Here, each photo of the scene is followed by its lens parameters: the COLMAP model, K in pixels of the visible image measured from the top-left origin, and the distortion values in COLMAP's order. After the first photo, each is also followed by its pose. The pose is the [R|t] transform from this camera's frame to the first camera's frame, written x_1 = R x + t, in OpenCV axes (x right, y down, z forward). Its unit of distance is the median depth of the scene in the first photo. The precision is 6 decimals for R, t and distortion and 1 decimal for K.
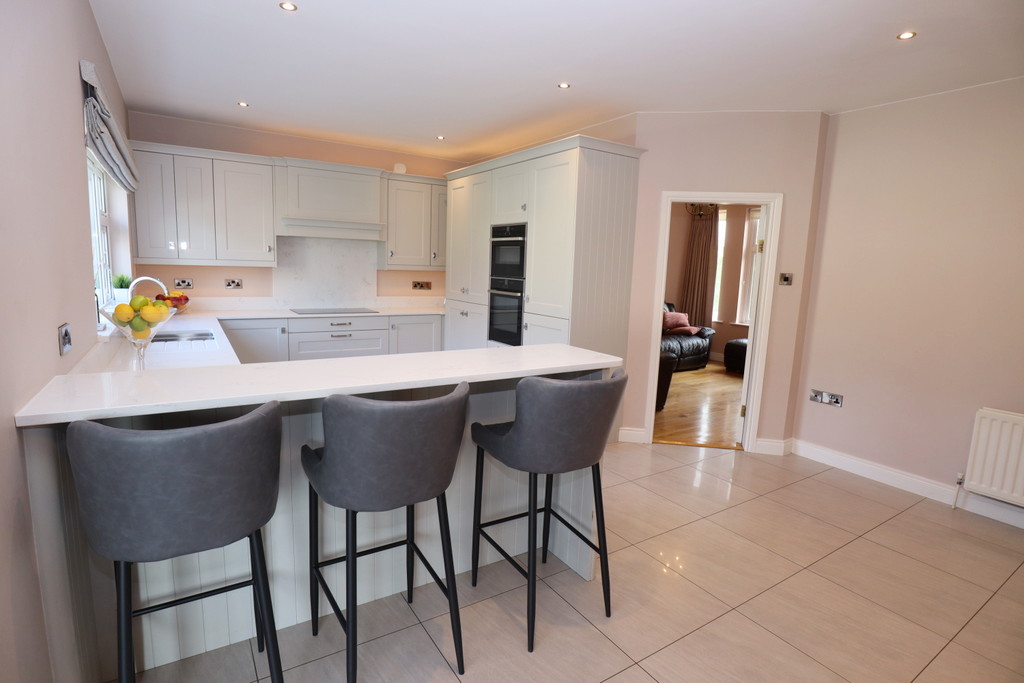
lens RADIAL K [[515.6, 0, 509.5], [0, 515.6, 342.1], [0, 0, 1]] dist [-0.028010, 0.001437]
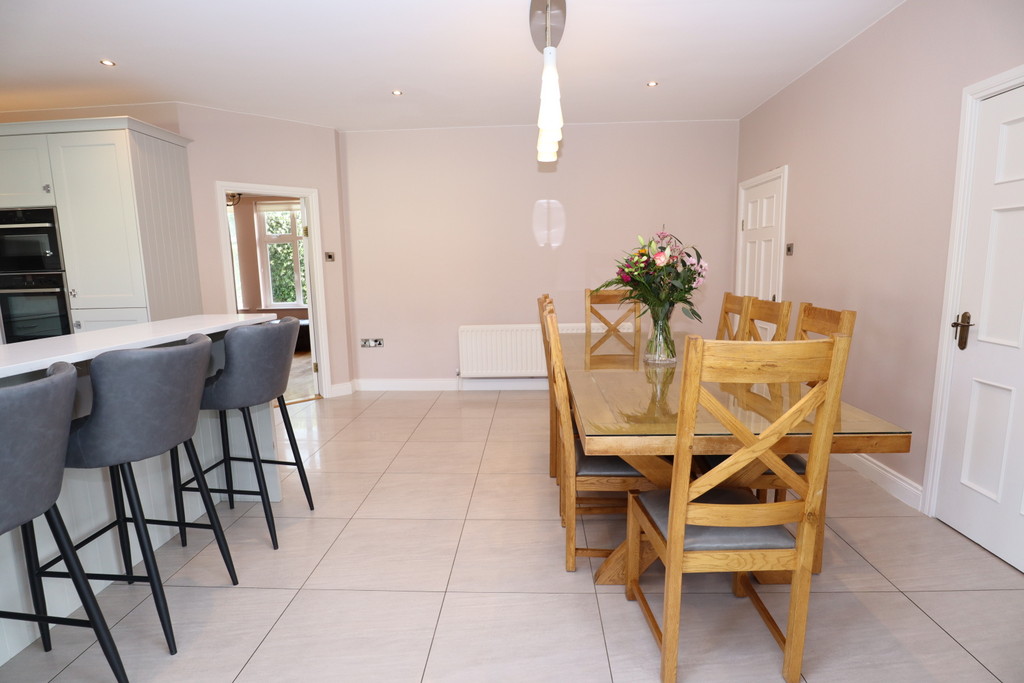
lens RADIAL K [[515.6, 0, 515.7], [0, 515.6, 344.2], [0, 0, 1]] dist [-0.028010, 0.001437]
pose [[0.573030, -0.171869, 0.801310, -0.240296], [0.163091, 0.982121, 0.094021, 0.043414], [-0.803142, 0.076810, 0.590815, -0.107309]]
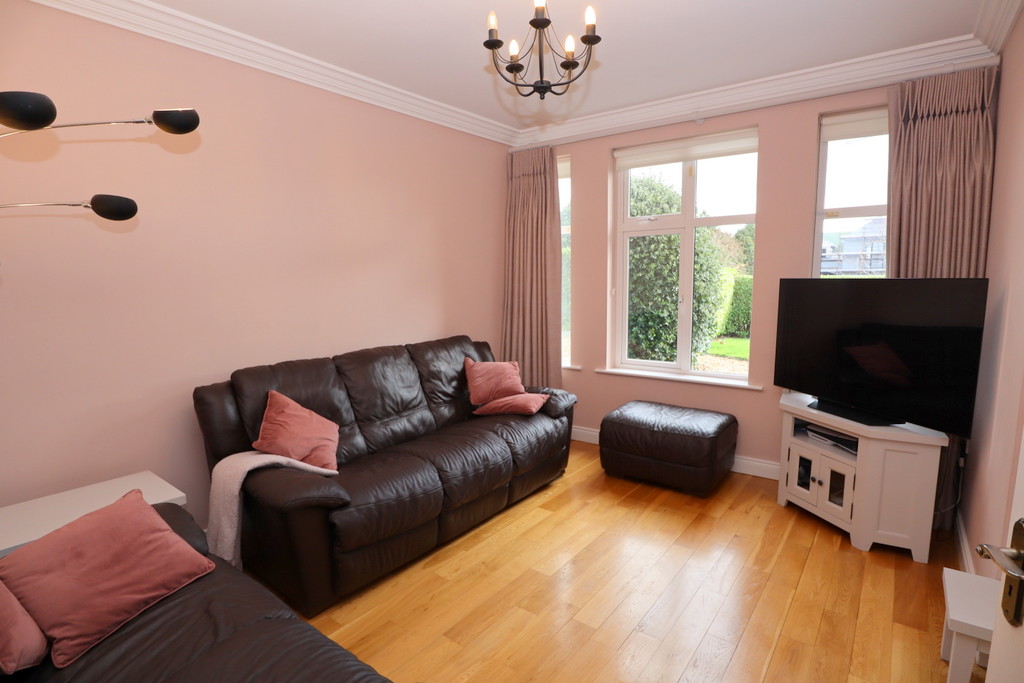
lens RADIAL K [[515.6, 0, 514.1], [0, 515.6, 341.9], [0, 0, 1]] dist [-0.028010, 0.001437]
pose [[0.937769, -0.081334, 0.337600, 0.335716], [0.087448, 0.996165, -0.002914, -0.134872], [-0.336069, 0.032255, 0.941285, 1.005869]]
